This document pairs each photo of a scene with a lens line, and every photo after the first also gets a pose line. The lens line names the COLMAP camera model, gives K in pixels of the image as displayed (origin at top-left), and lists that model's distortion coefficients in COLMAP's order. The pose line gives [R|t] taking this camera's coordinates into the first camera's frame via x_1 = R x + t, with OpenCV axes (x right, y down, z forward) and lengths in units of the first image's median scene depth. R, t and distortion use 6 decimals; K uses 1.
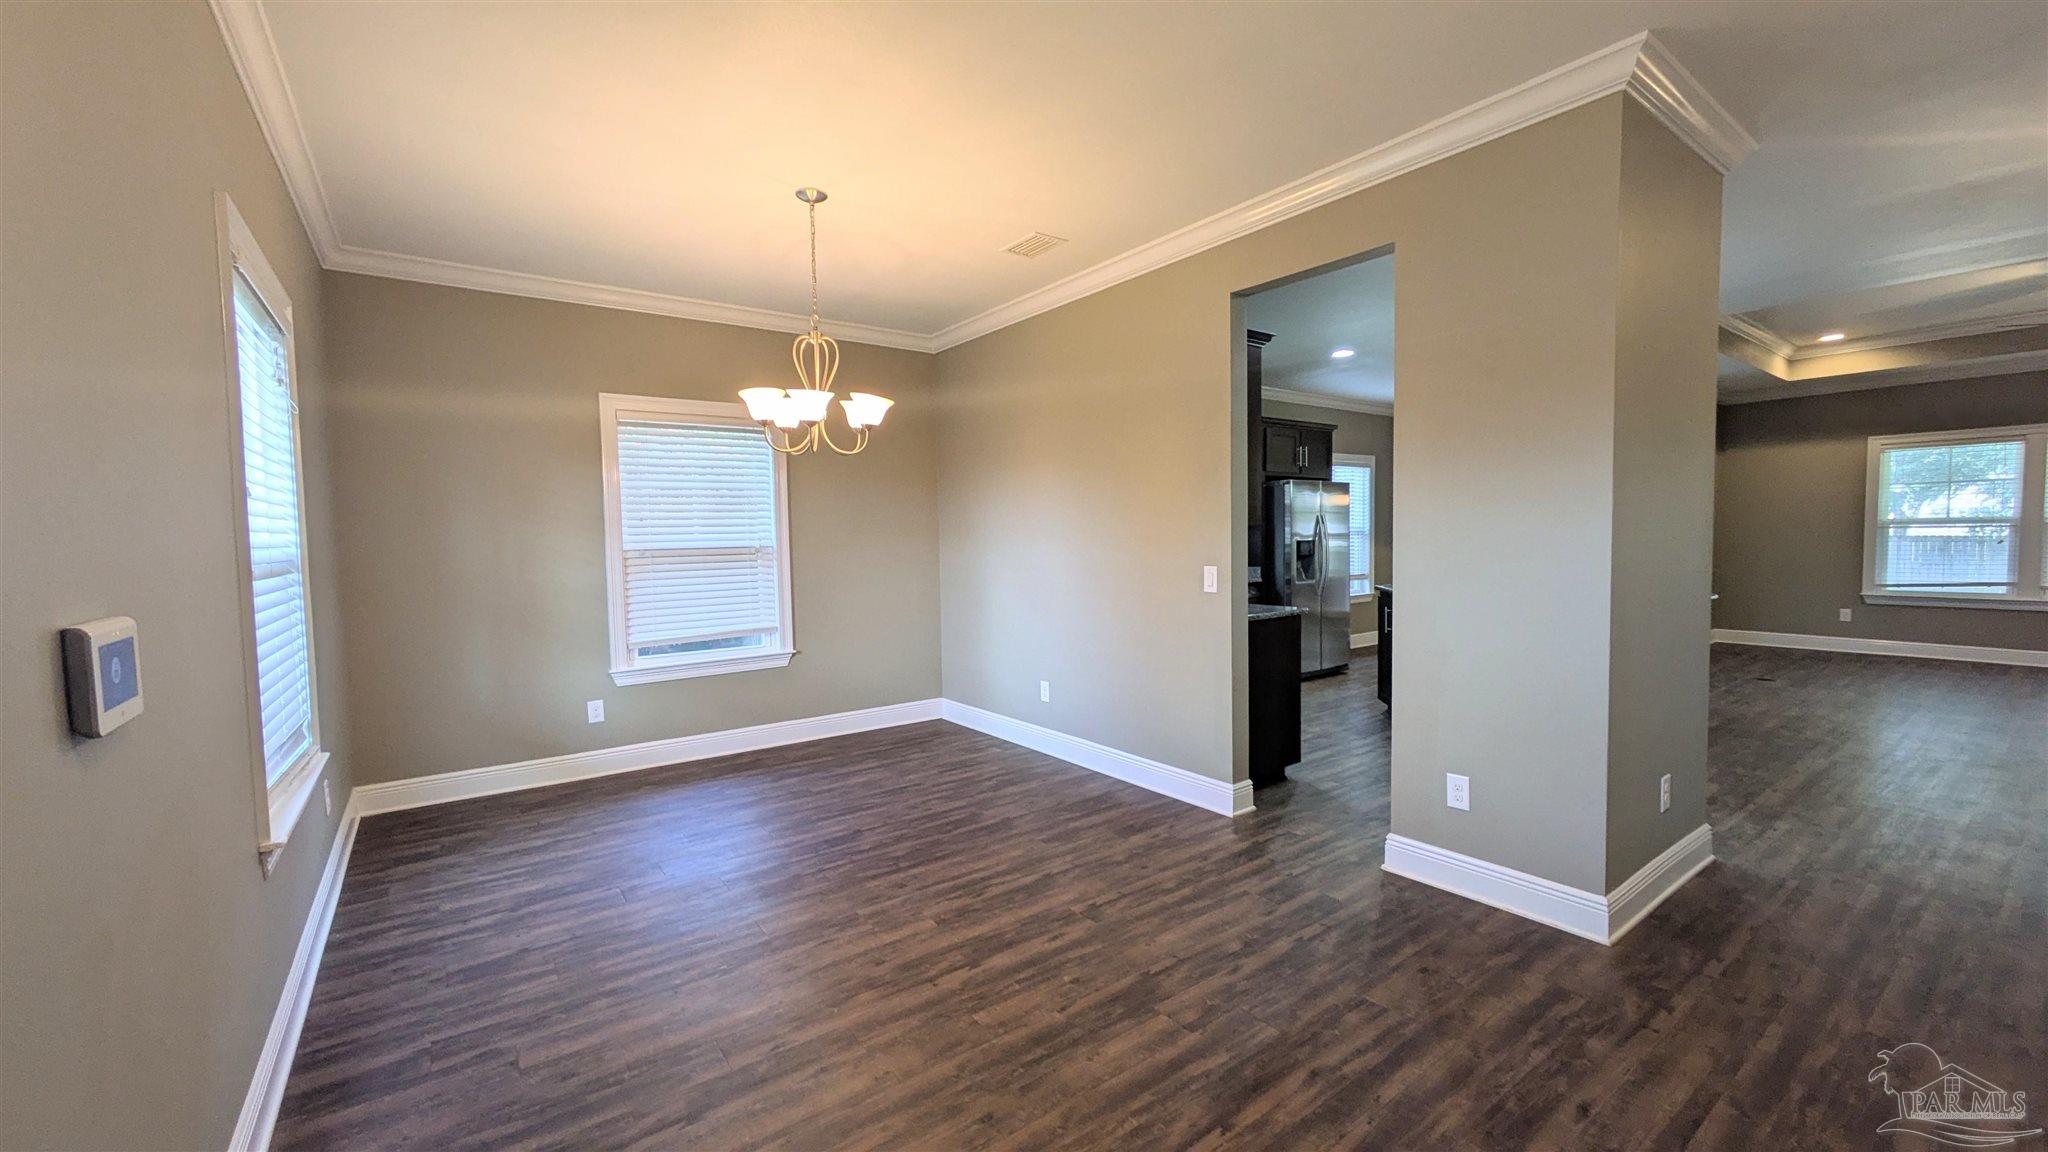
lens RADIAL K [[802.0, 0, 1030.8], [0, 802.0, 581.2], [0, 0, 1]] dist [-0.001865, 0.001990]
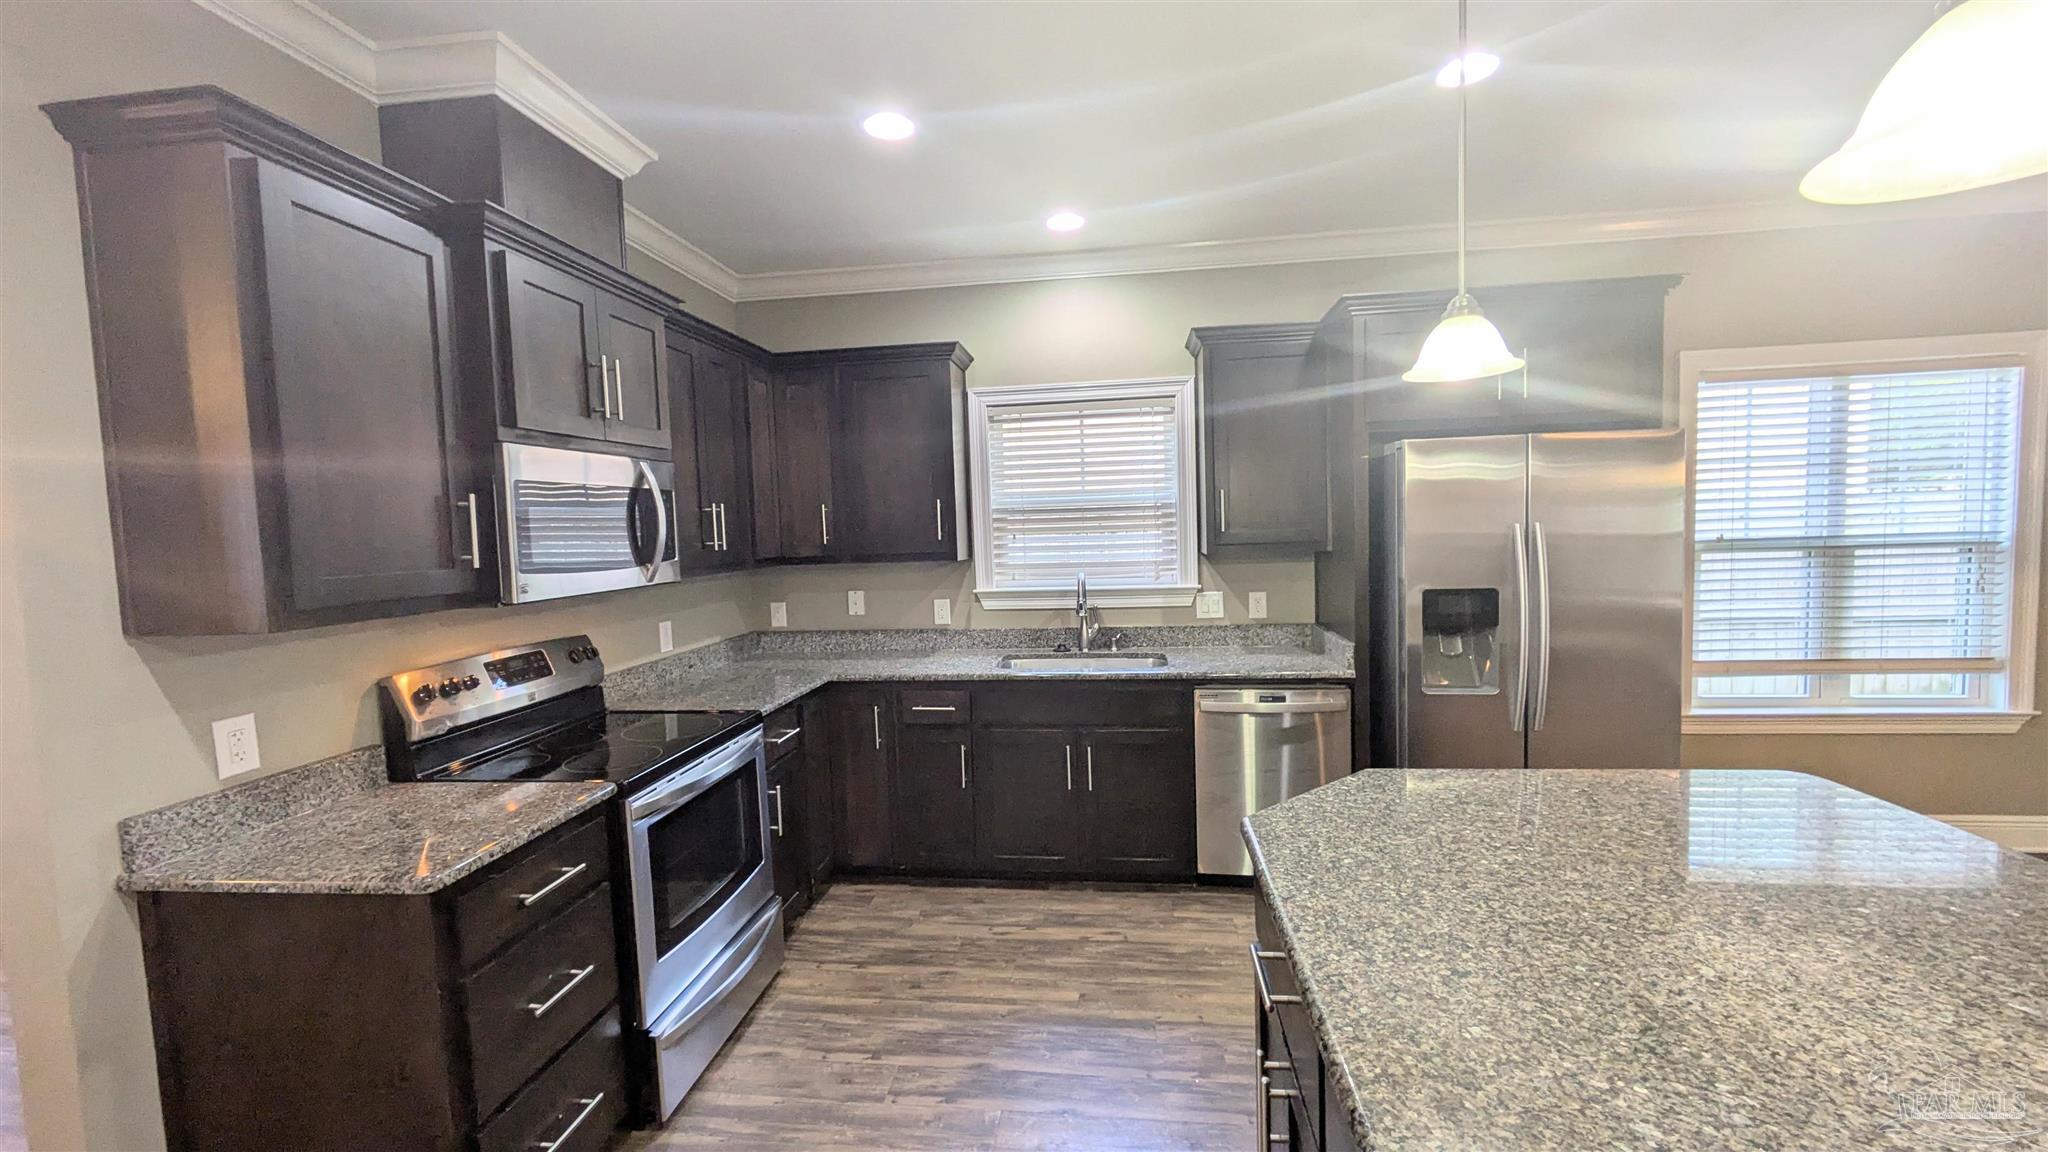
lens RADIAL K [[802.0, 0, 1029.8], [0, 802.0, 579.7], [0, 0, 1]] dist [-0.001865, 0.001990]
pose [[0.727518, 0.043331, -0.684718, 0.860106], [-0.019883, 0.998916, 0.042089, -0.126513], [0.685800, -0.017007, 0.727591, 1.058998]]
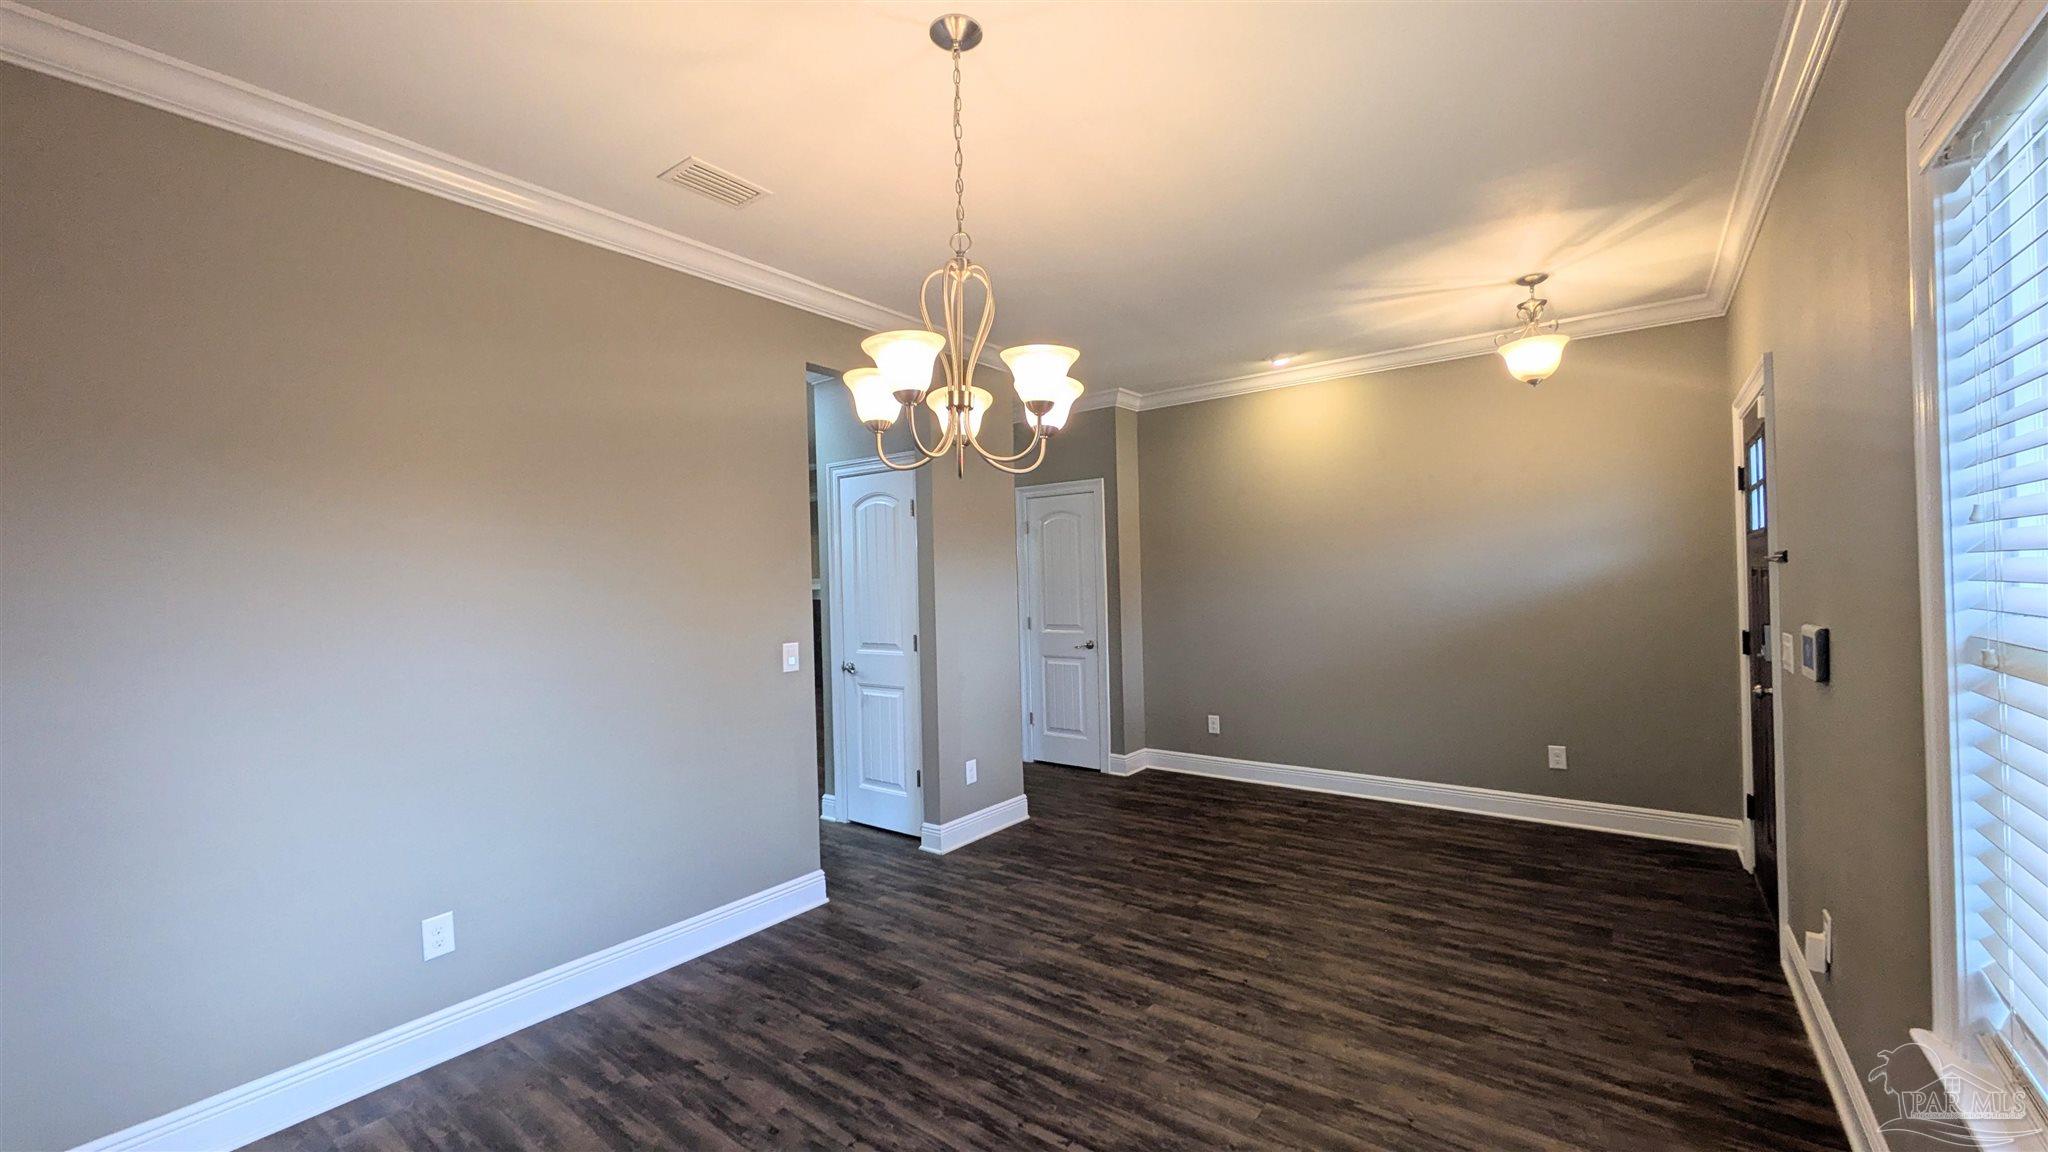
lens RADIAL K [[802.0, 0, 1030.0], [0, 802.0, 580.5], [0, 0, 1]] dist [-0.001865, 0.001990]
pose [[-0.285937, 0.024679, 0.957931, -0.743622], [0.083633, 0.996496, -0.000709, -0.066904], [-0.954592, 0.079911, -0.286999, 1.013450]]
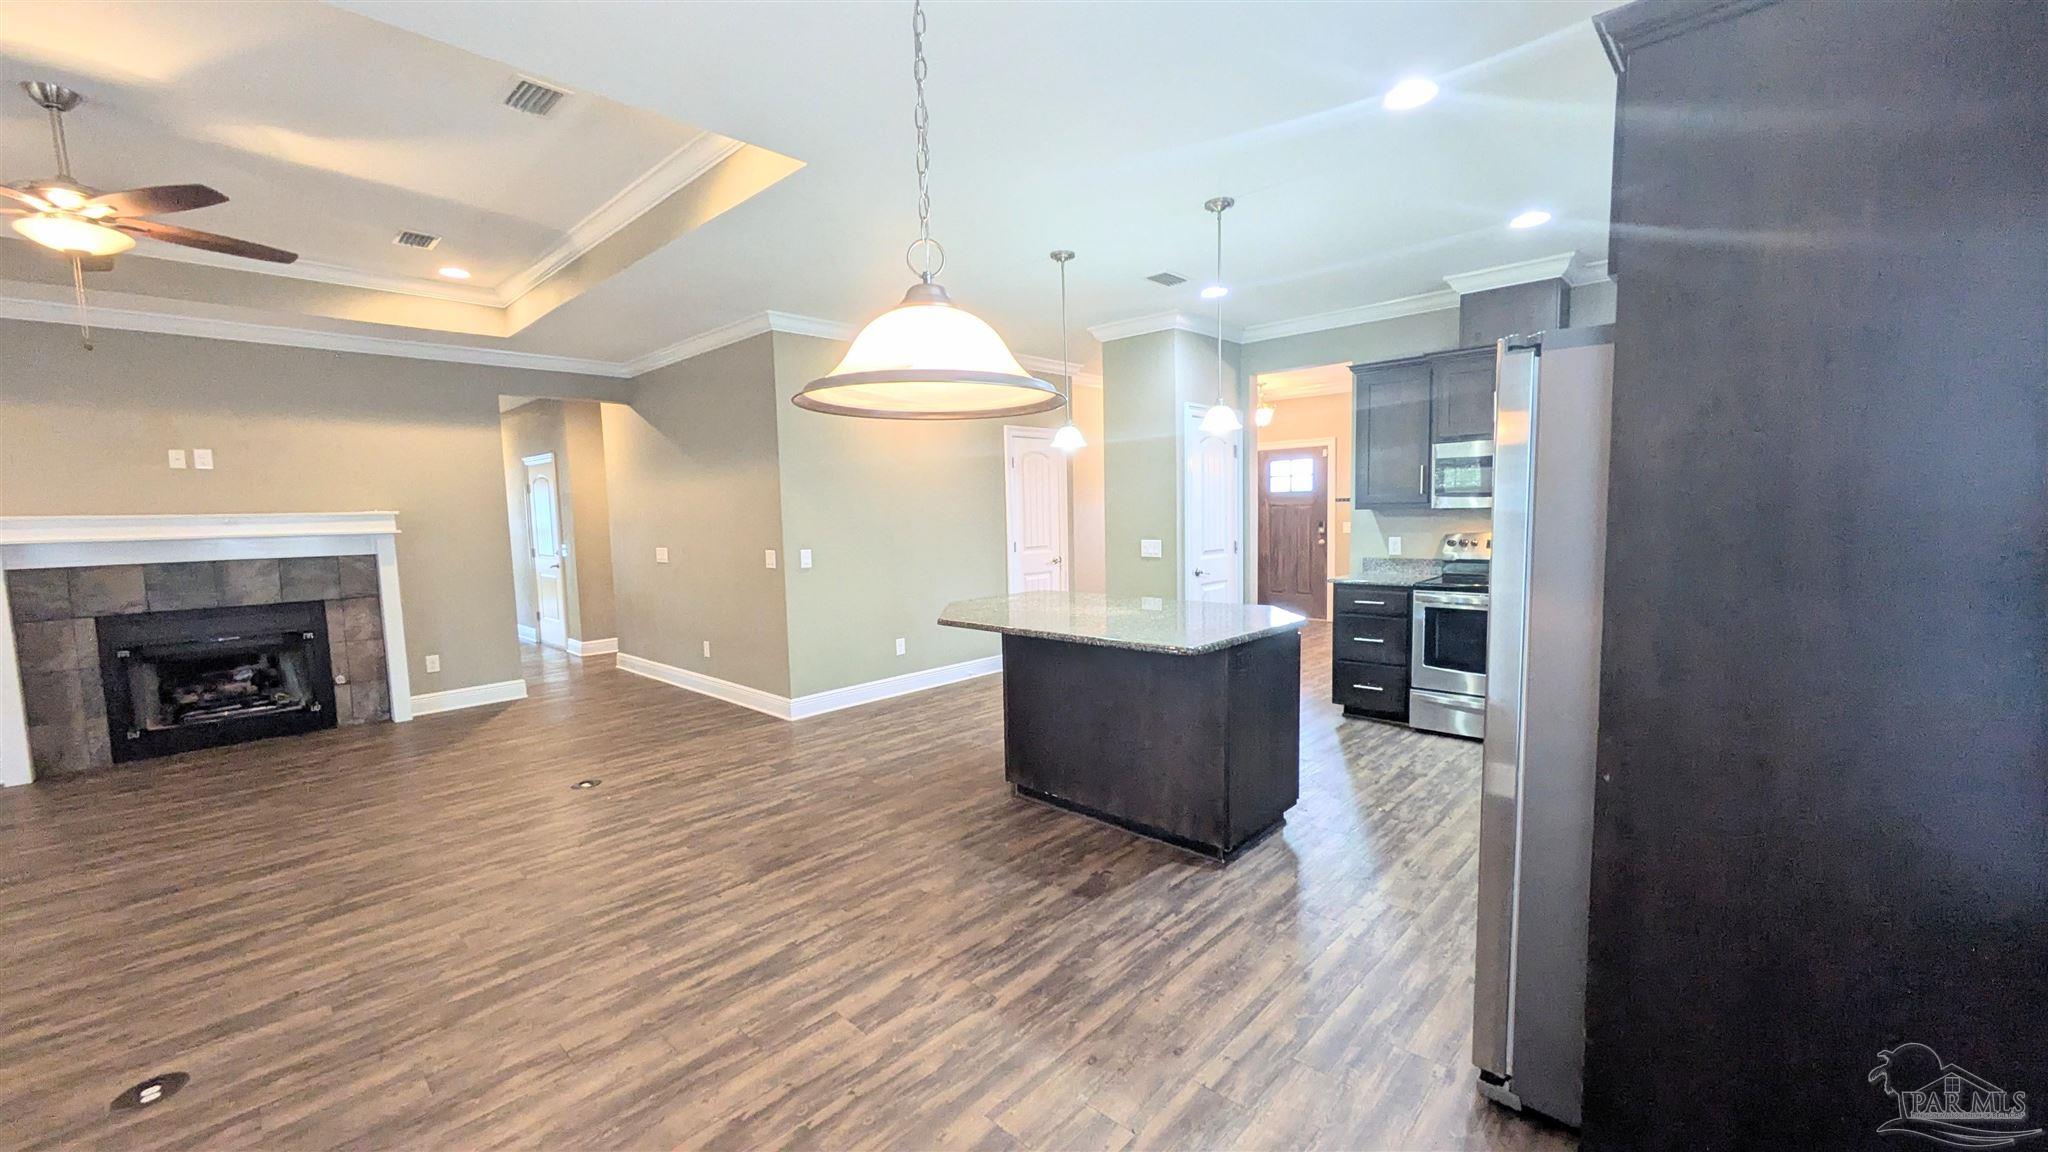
lens RADIAL K [[802.0, 0, 1029.4], [0, 802.0, 578.7], [0, 0, 1]] dist [-0.001865, 0.001990]
pose [[-0.983253, 0.058770, -0.172512, 1.148446], [0.033592, 0.988803, 0.145396, -0.182876], [0.179126, 0.137166, -0.974217, 2.414040]]
